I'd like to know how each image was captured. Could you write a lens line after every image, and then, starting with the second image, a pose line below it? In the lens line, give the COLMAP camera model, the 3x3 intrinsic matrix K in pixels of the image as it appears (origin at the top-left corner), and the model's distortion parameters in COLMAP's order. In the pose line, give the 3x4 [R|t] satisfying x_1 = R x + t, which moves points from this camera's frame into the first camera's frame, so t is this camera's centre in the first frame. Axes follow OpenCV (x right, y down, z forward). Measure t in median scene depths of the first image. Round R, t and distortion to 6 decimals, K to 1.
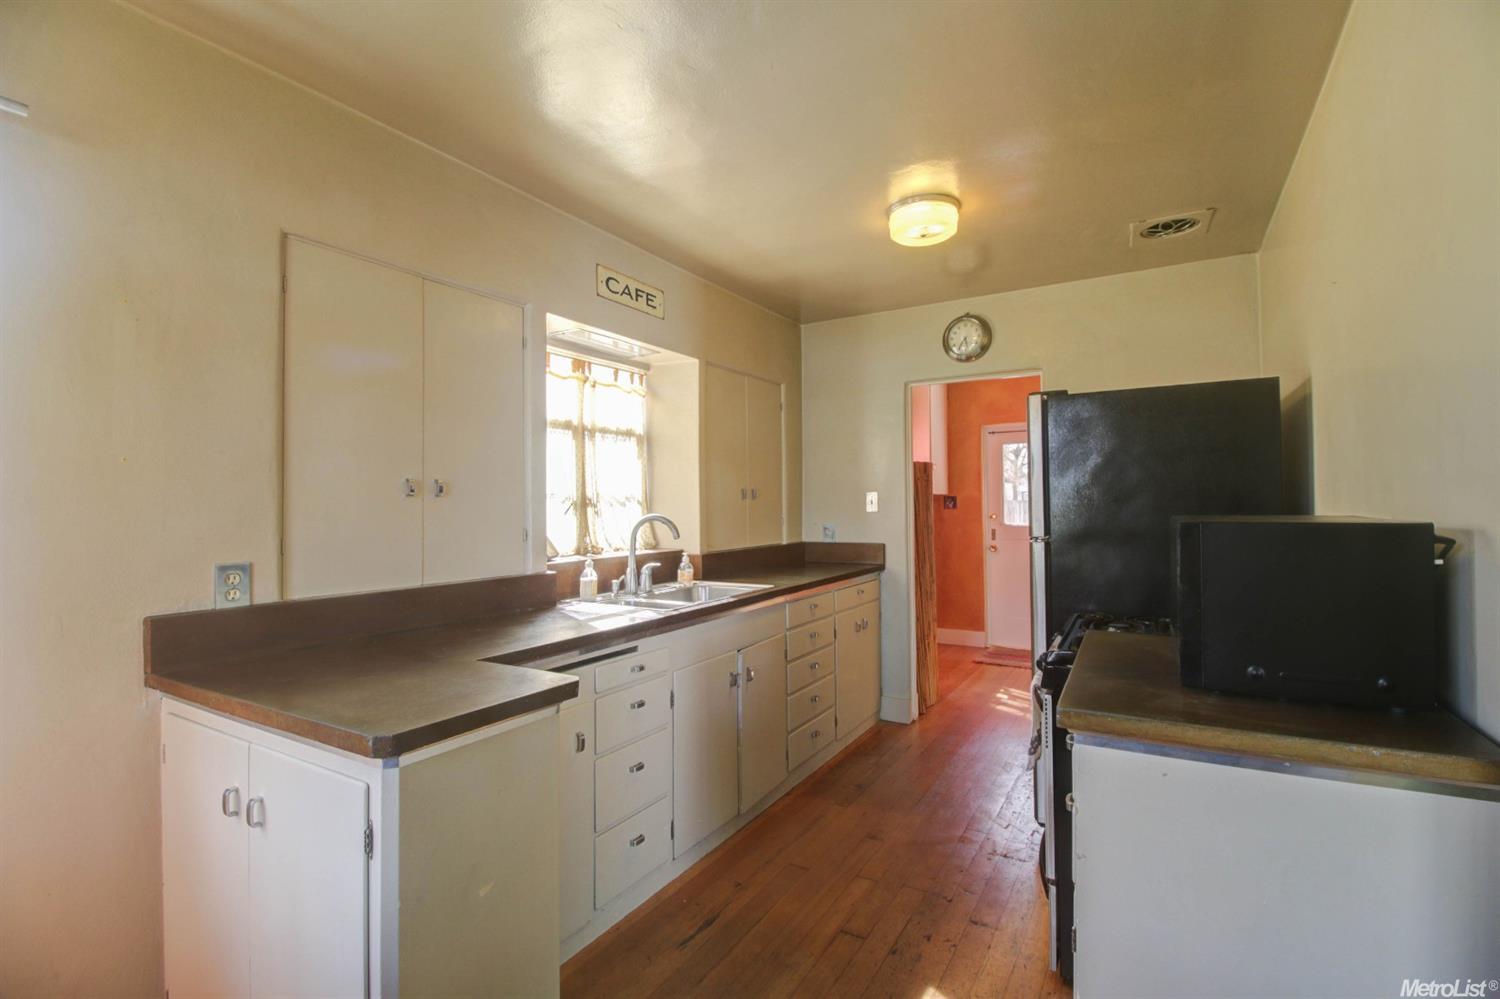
lens RADIAL K [[681.9, 0, 752.8], [0, 681.9, 494.9], [0, 0, 1]] dist [-0.002052, -0.012686]
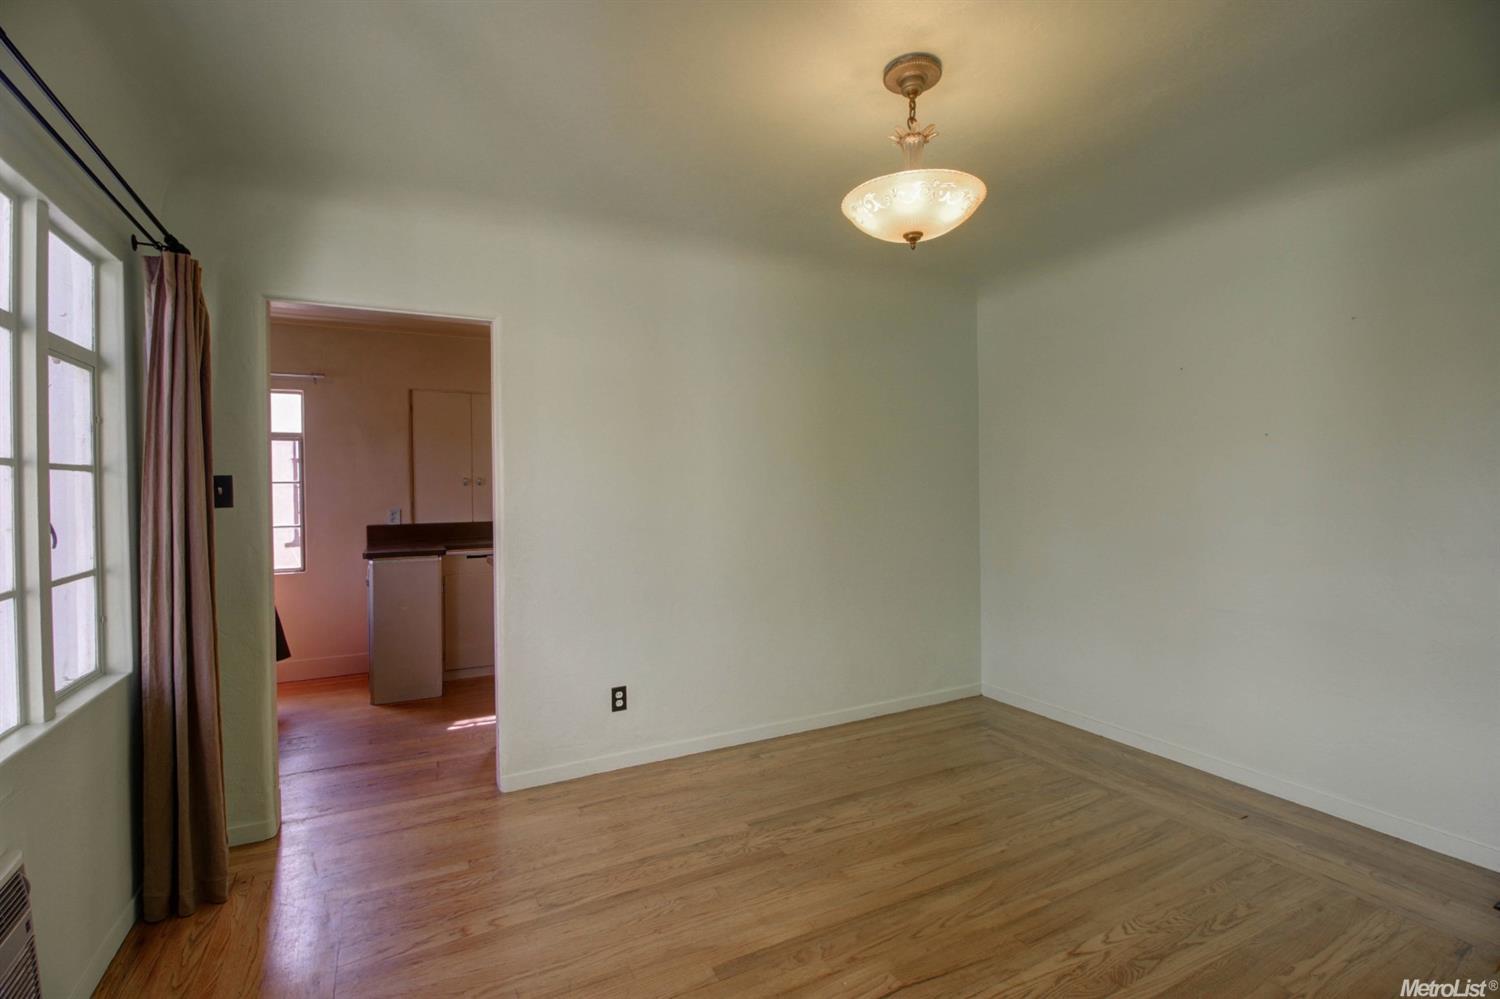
lens RADIAL K [[681.9, 0, 752.8], [0, 681.9, 494.9], [0, 0, 1]] dist [-0.002052, -0.012686]
pose [[0.857110, 0.004075, -0.515117, 1.150906], [0.013295, 0.999461, 0.030029, -0.015178], [0.514962, -0.032586, 0.856593, -0.394268]]
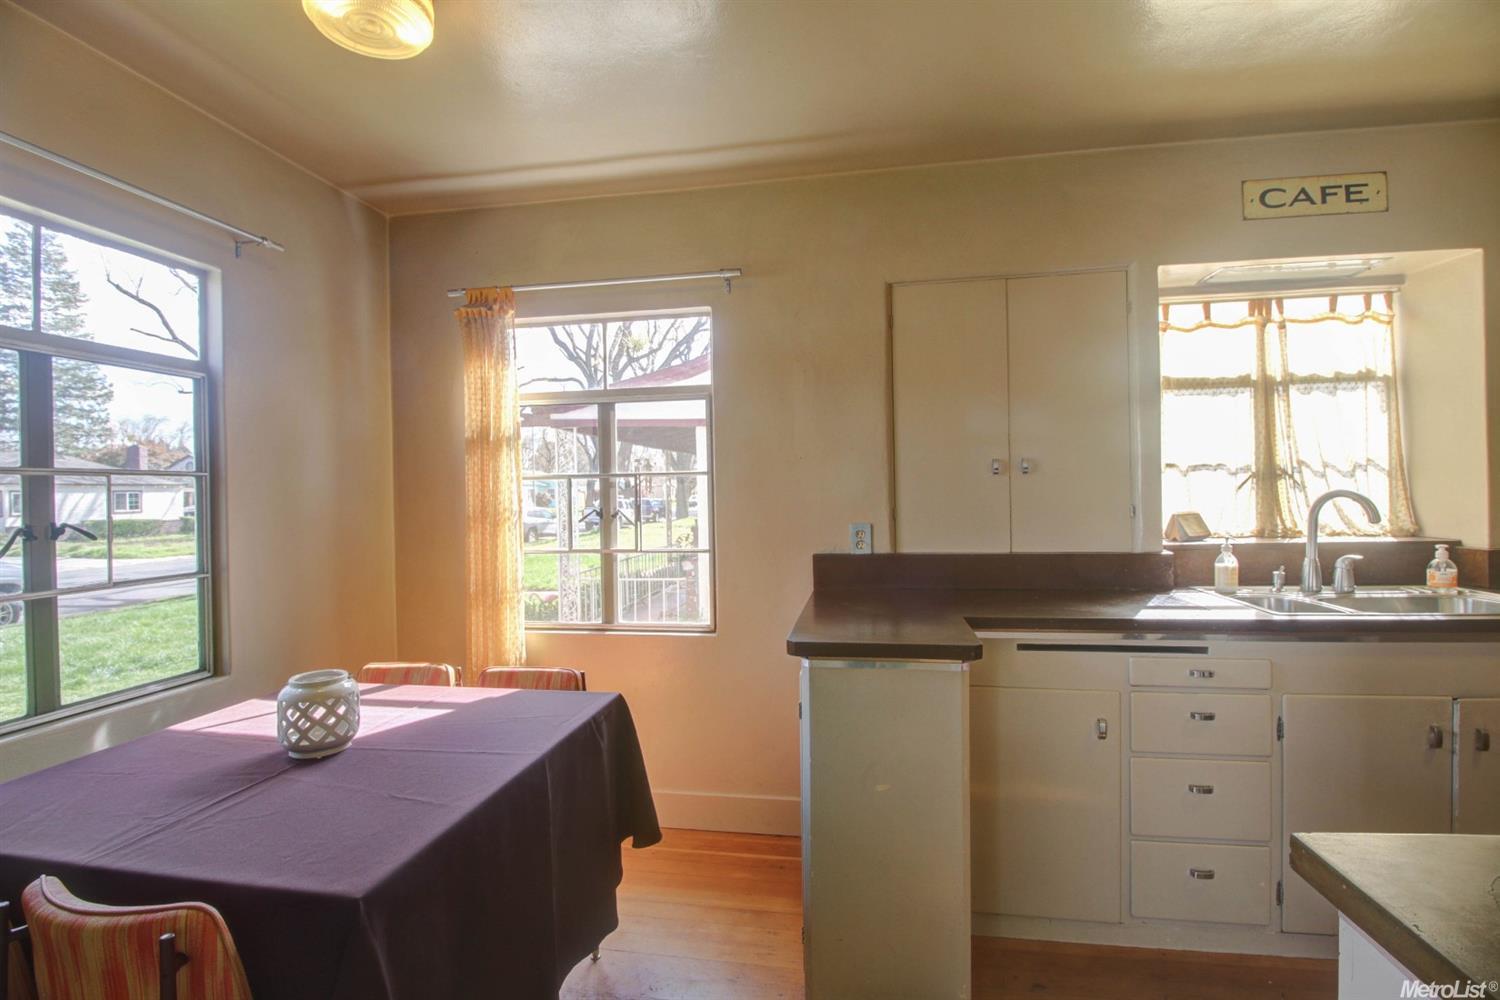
lens RADIAL K [[681.9, 0, 752.8], [0, 681.9, 495.4], [0, 0, 1]] dist [-0.002052, -0.012686]
pose [[0.367893, 0.006904, -0.929842, 0.294055], [0.031934, 0.999289, 0.020054, 0.001066], [0.929320, -0.037071, 0.367411, 0.136527]]
